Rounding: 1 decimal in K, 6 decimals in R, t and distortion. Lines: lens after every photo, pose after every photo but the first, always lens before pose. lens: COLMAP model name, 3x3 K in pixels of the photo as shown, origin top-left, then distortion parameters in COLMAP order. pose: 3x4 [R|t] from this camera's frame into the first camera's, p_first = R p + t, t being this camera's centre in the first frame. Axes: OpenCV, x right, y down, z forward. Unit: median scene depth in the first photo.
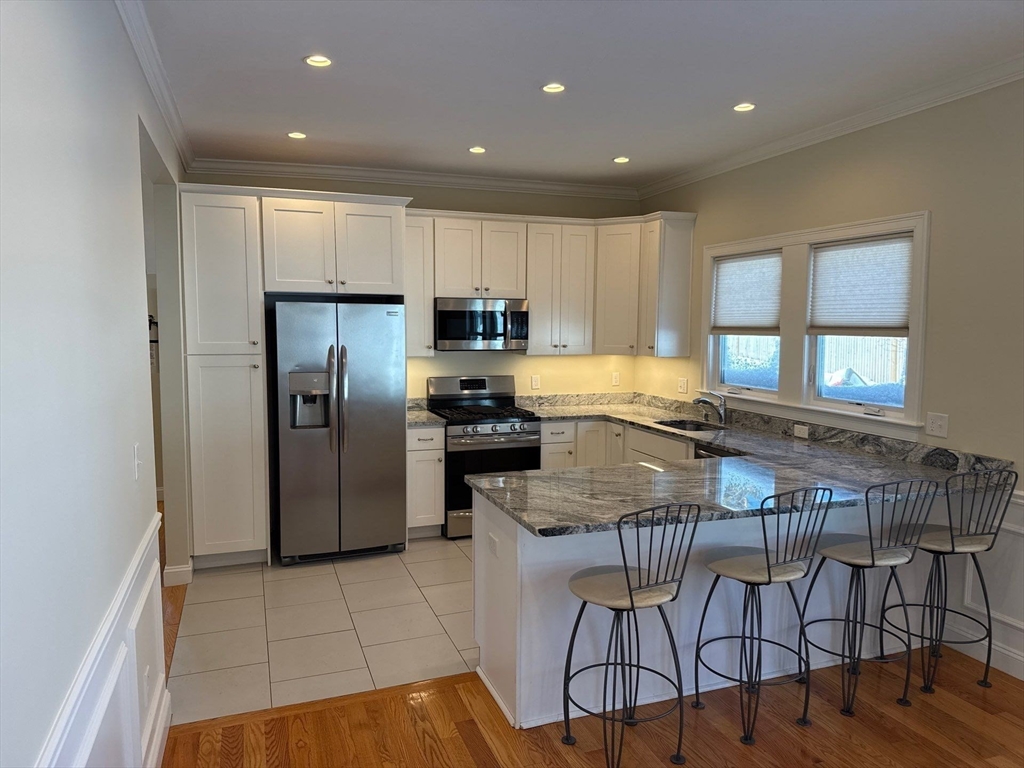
lens RADIAL K [[717.8, 0, 510.0], [0, 717.8, 383.9], [0, 0, 1]] dist [0.132218, -0.184723]
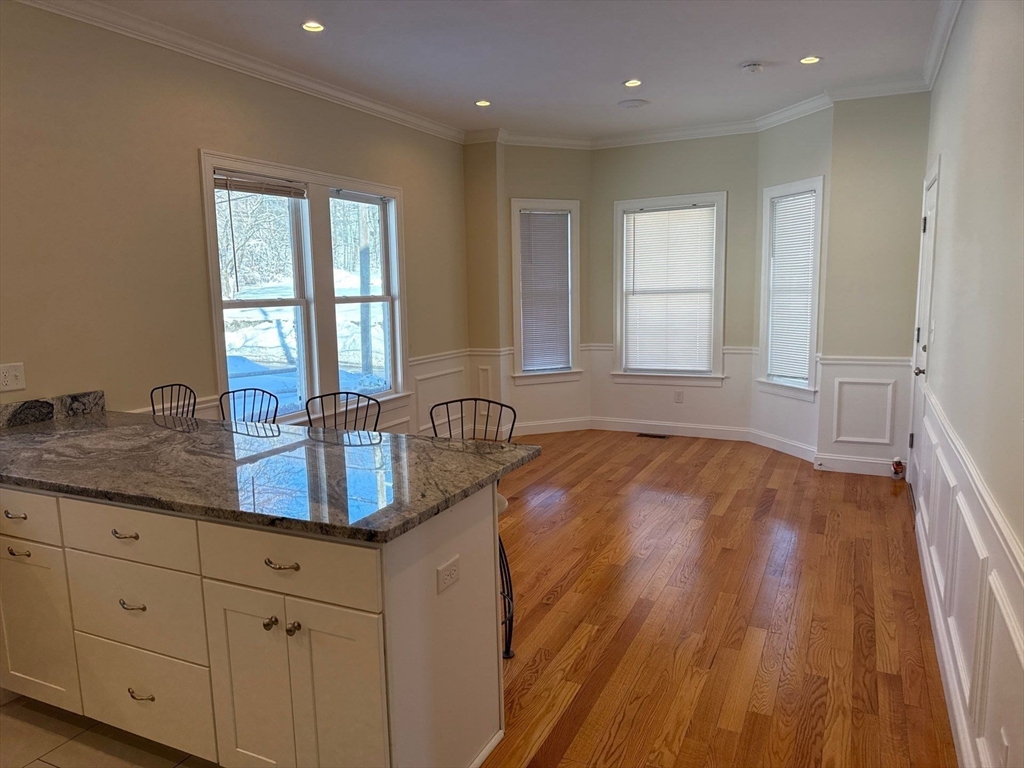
lens RADIAL K [[717.8, 0, 510.0], [0, 717.8, 383.9], [0, 0, 1]] dist [0.132218, -0.184723]
pose [[-0.696395, -0.084199, 0.712702, -0.301528], [0.085776, 0.976209, 0.199143, -0.039776], [-0.712514, 0.199815, -0.672606, 0.808389]]
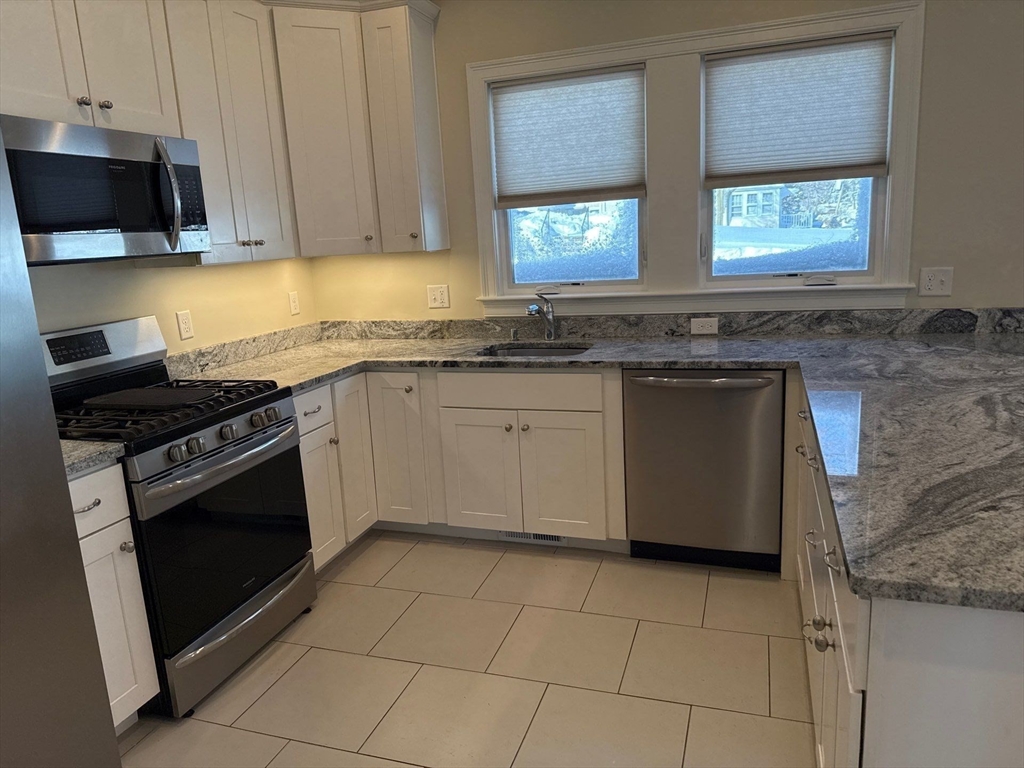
lens RADIAL K [[717.8, 0, 510.0], [0, 717.8, 383.9], [0, 0, 1]] dist [0.132218, -0.184723]
pose [[0.623361, -0.200671, 0.755746, -0.244043], [0.127609, 0.979659, 0.154870, -0.013644], [-0.771451, -0.000100, 0.636289, 0.588684]]
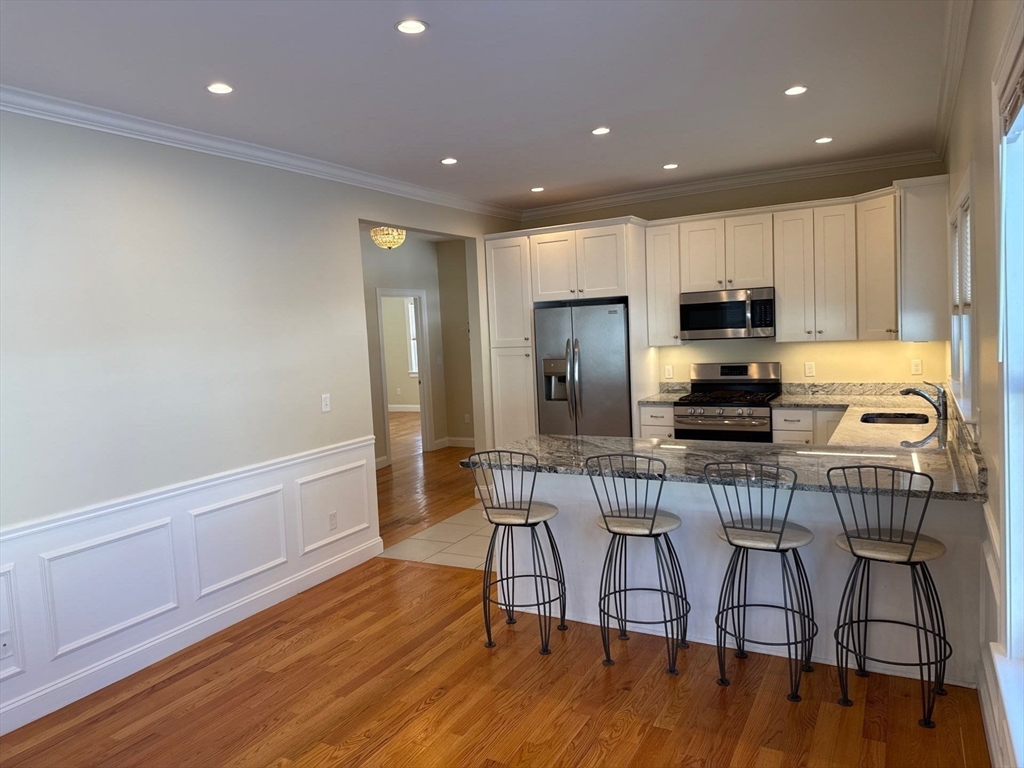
lens RADIAL K [[717.8, 0, 510.0], [0, 717.8, 383.9], [0, 0, 1]] dist [0.132218, -0.184723]
pose [[0.654825, 0.025003, -0.755367, 0.598673], [-0.013255, 0.999679, 0.021600, 0.001416], [0.755664, -0.004132, 0.654946, 0.048375]]
